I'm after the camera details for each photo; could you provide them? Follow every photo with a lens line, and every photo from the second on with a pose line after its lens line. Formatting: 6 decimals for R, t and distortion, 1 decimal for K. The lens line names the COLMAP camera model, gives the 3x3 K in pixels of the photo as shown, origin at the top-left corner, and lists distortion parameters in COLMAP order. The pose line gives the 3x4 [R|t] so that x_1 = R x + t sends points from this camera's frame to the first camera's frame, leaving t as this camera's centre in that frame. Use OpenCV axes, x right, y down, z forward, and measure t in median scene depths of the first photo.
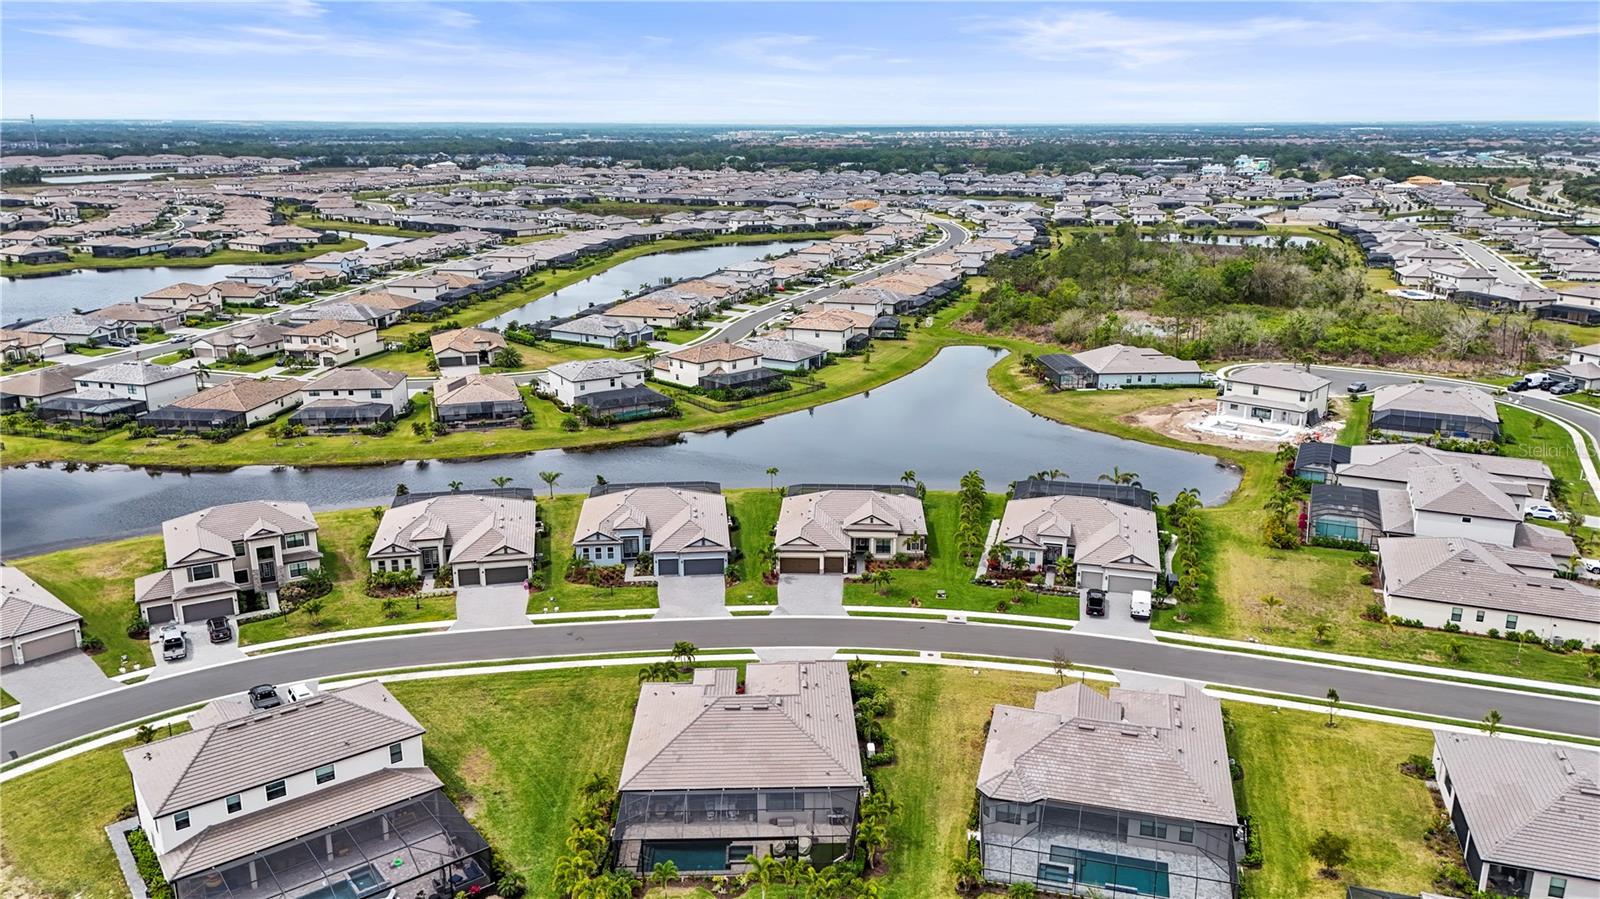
lens RADIAL K [[1174.9, 0, 804.1], [0, 1174.9, 452.7], [0, 0, 1]] dist [0.091325, -0.096562]
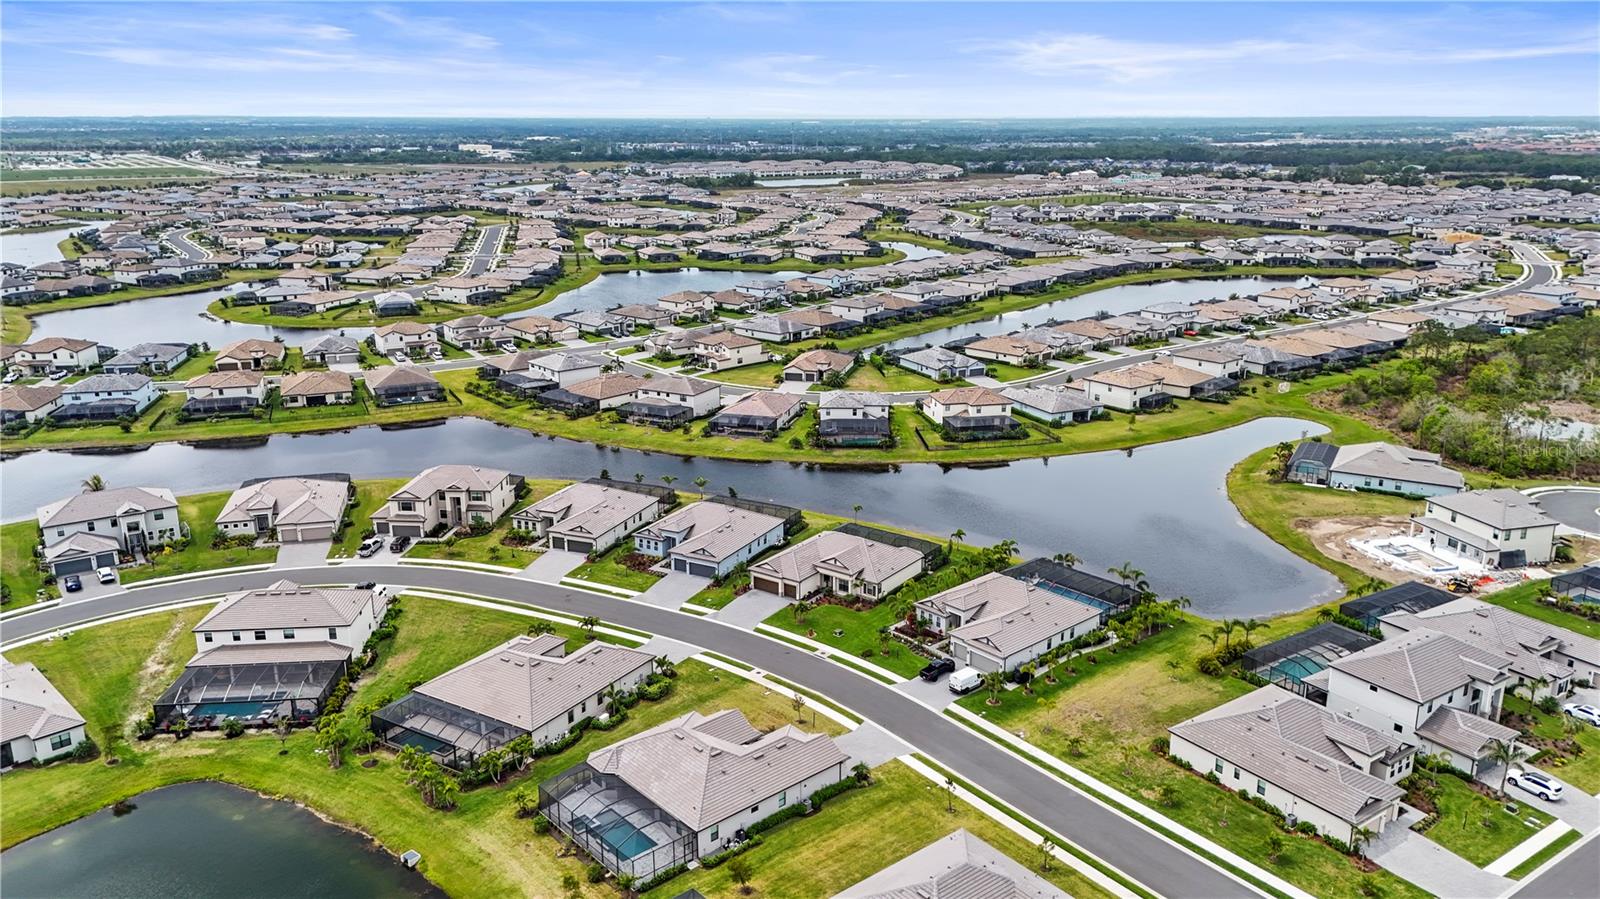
lens RADIAL K [[1174.9, 0, 804.1], [0, 1174.9, 452.7], [0, 0, 1]] dist [0.091325, -0.096562]
pose [[0.837300, 0.150128, -0.525729, 0.359547], [-0.148007, 0.987898, 0.046384, -0.057449], [0.526330, 0.038975, 0.849387, -0.017928]]
